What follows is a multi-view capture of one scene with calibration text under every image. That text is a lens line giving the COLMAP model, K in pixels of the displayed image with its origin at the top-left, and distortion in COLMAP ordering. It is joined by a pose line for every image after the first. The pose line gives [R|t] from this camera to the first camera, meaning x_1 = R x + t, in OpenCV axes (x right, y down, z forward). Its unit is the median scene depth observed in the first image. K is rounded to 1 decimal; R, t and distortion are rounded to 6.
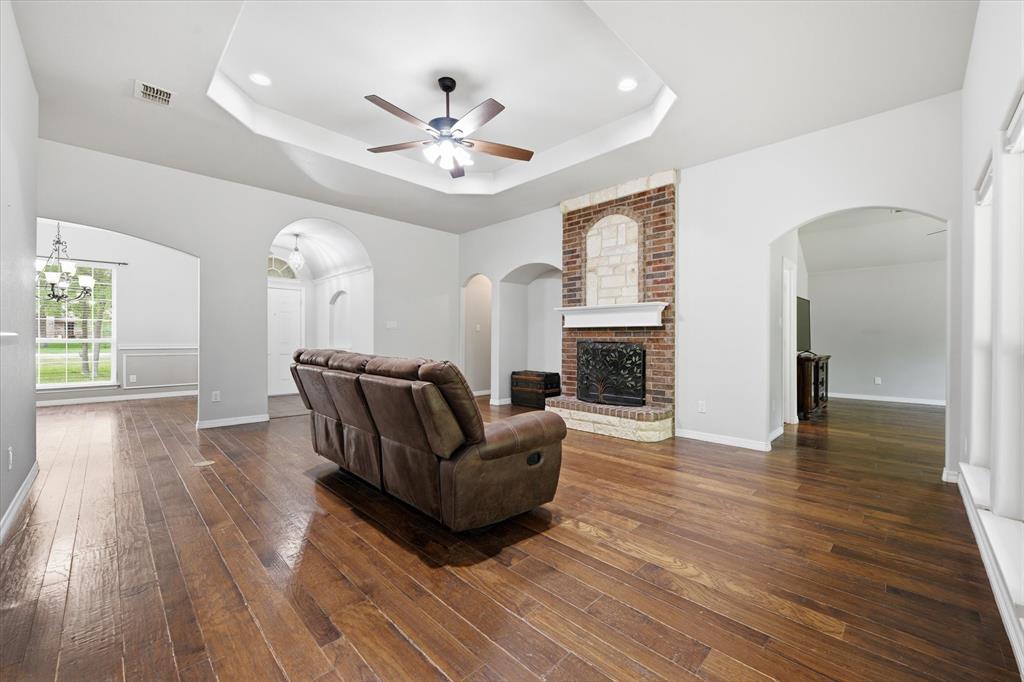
lens RADIAL K [[406.0, 0, 517.3], [0, 406.0, 340.8], [0, 0, 1]] dist [-0.001437, 0.000082]
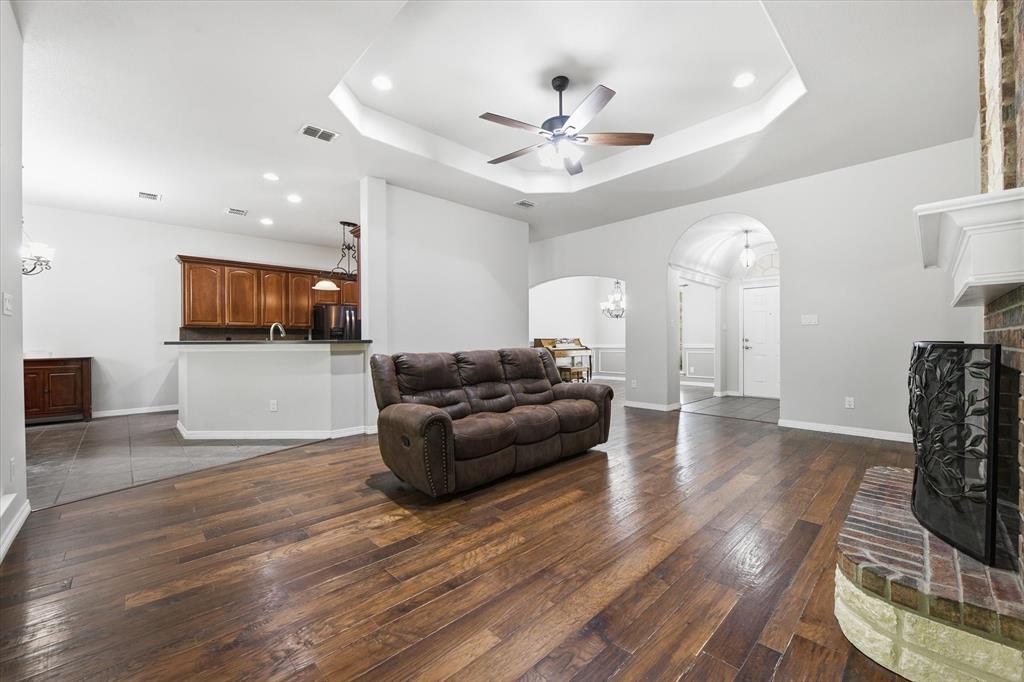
lens RADIAL K [[406.0, 0, 517.3], [0, 406.0, 340.8], [0, 0, 1]] dist [-0.001437, 0.000082]
pose [[-0.020526, -0.003094, -0.999785, 0.963428], [0.003495, 0.999989, -0.003166, 0.000652], [0.999783, -0.003559, -0.020515, 1.067477]]
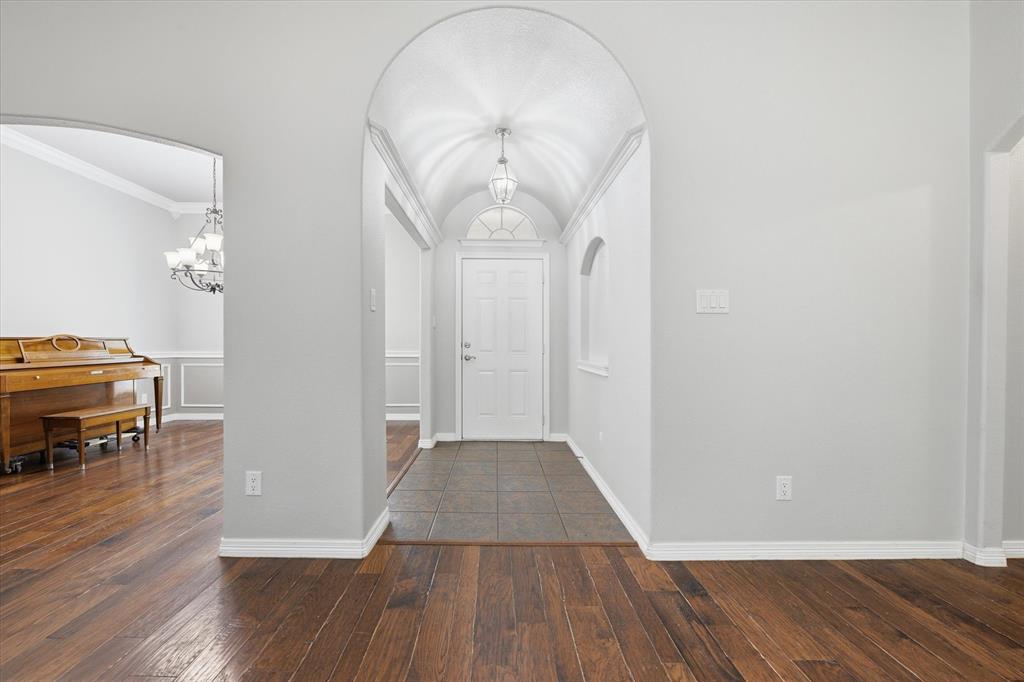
lens RADIAL K [[413.6, 0, 495.4], [0, 413.6, 348.1], [0, 0, 1]] dist [0.000435, 0.000075]
pose [[0.702398, 0.007404, -0.711745, -0.435719], [-0.000691, 0.999953, 0.009720, -0.010160], [0.711784, -0.006335, 0.702370, 1.443841]]
